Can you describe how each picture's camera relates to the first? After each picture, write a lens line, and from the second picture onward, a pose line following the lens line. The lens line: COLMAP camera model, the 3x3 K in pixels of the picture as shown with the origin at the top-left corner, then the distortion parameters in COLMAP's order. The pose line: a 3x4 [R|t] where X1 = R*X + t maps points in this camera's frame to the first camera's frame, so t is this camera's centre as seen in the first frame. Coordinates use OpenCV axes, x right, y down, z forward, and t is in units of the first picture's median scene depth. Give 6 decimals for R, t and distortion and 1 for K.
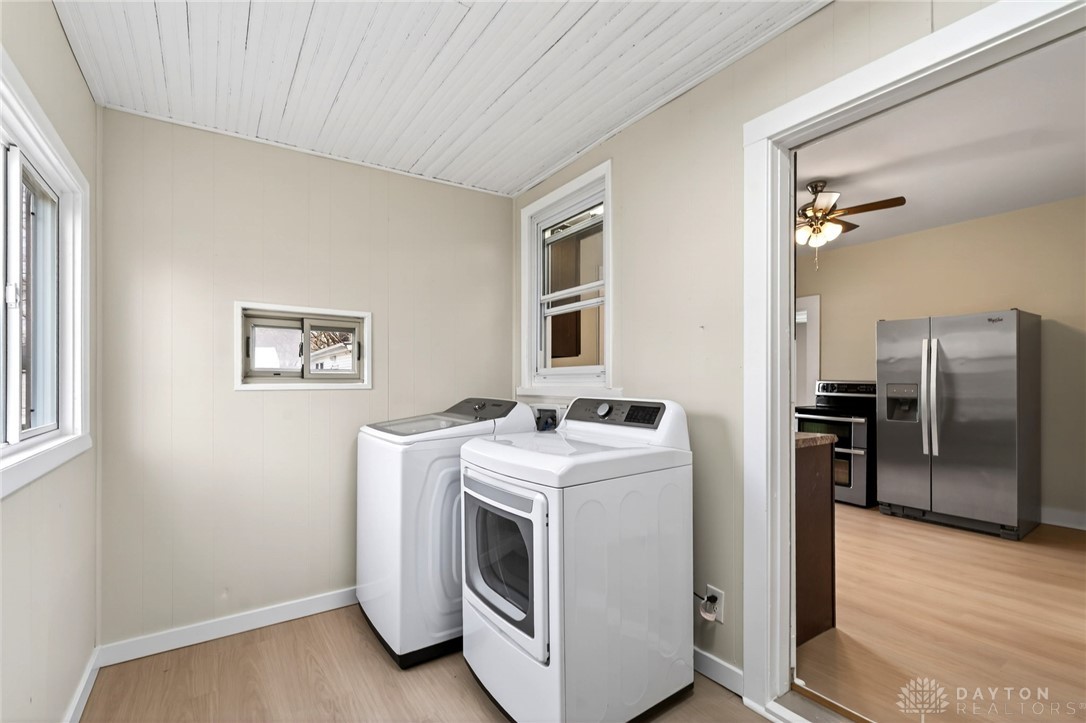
lens RADIAL K [[468.8, 0, 545.6], [0, 468.8, 386.8], [0, 0, 1]] dist [0.001449, -0.000463]
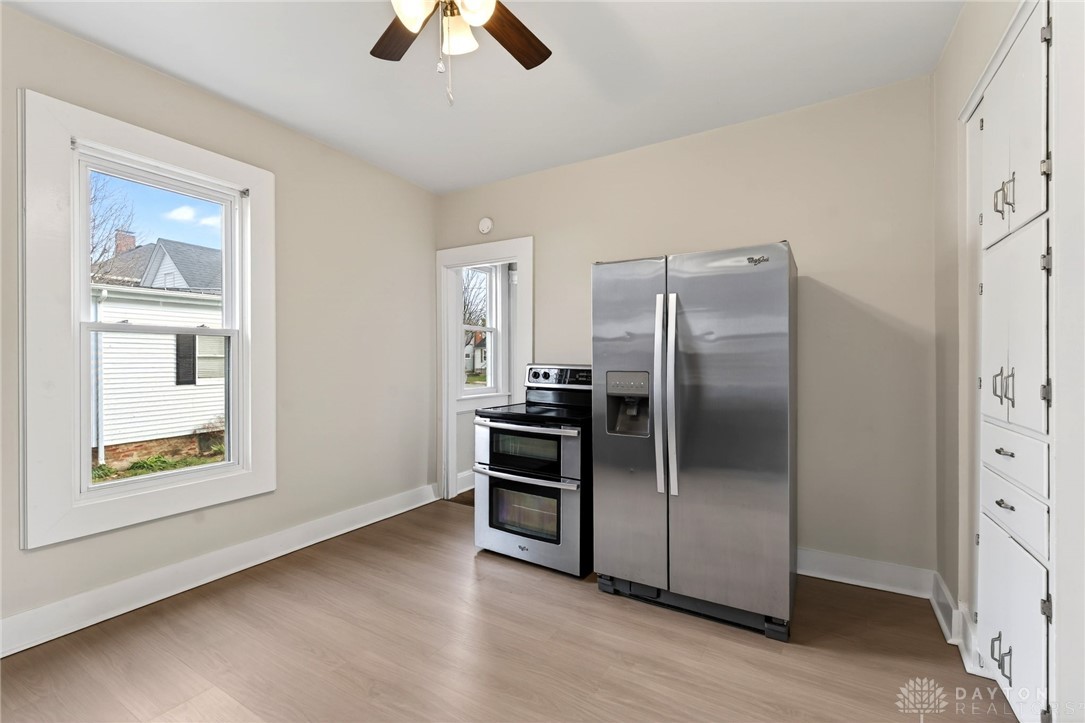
lens RADIAL K [[468.4, 0, 537.8], [0, 468.4, 362.8], [0, 0, 1]] dist [0.001449, -0.000463]
pose [[0.909179, 0.008835, 0.416313, 0.407212], [-0.002154, 0.999861, -0.016516, -0.006153], [-0.416401, 0.014119, 0.909071, 0.507008]]
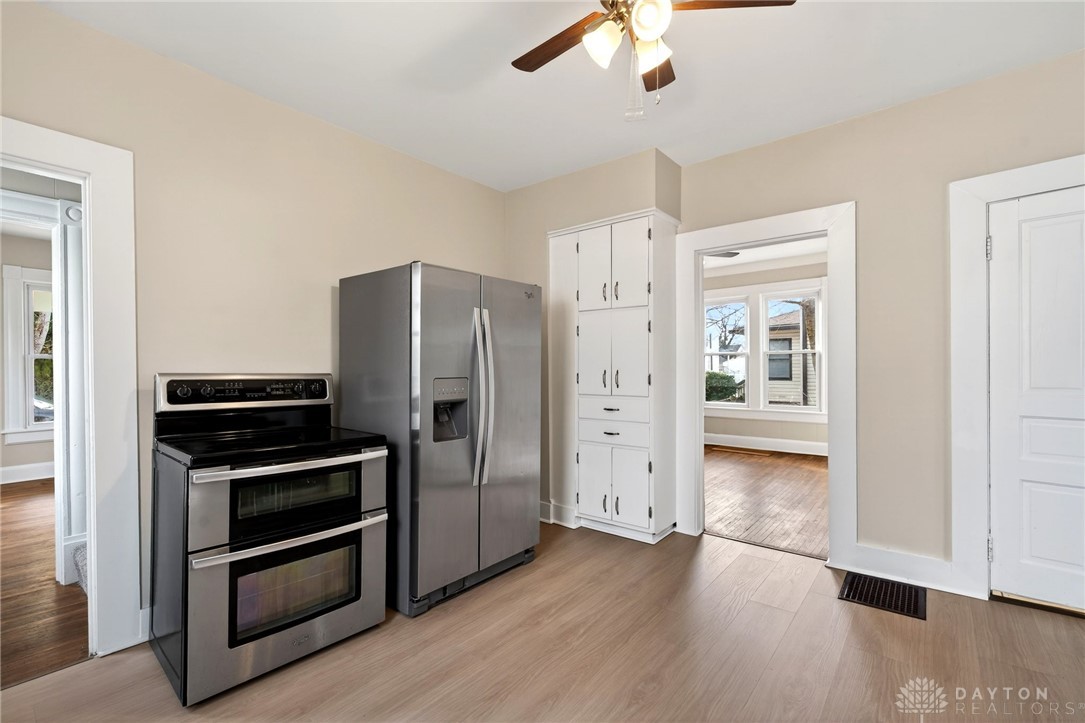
lens RADIAL K [[468.4, 0, 545.3], [0, 468.4, 371.0], [0, 0, 1]] dist [0.001449, -0.000463]
pose [[-0.272695, 0.003052, 0.962096, 0.158325], [0.021752, 0.999759, 0.002994, -0.013212], [-0.961855, 0.021744, -0.272696, 1.019509]]
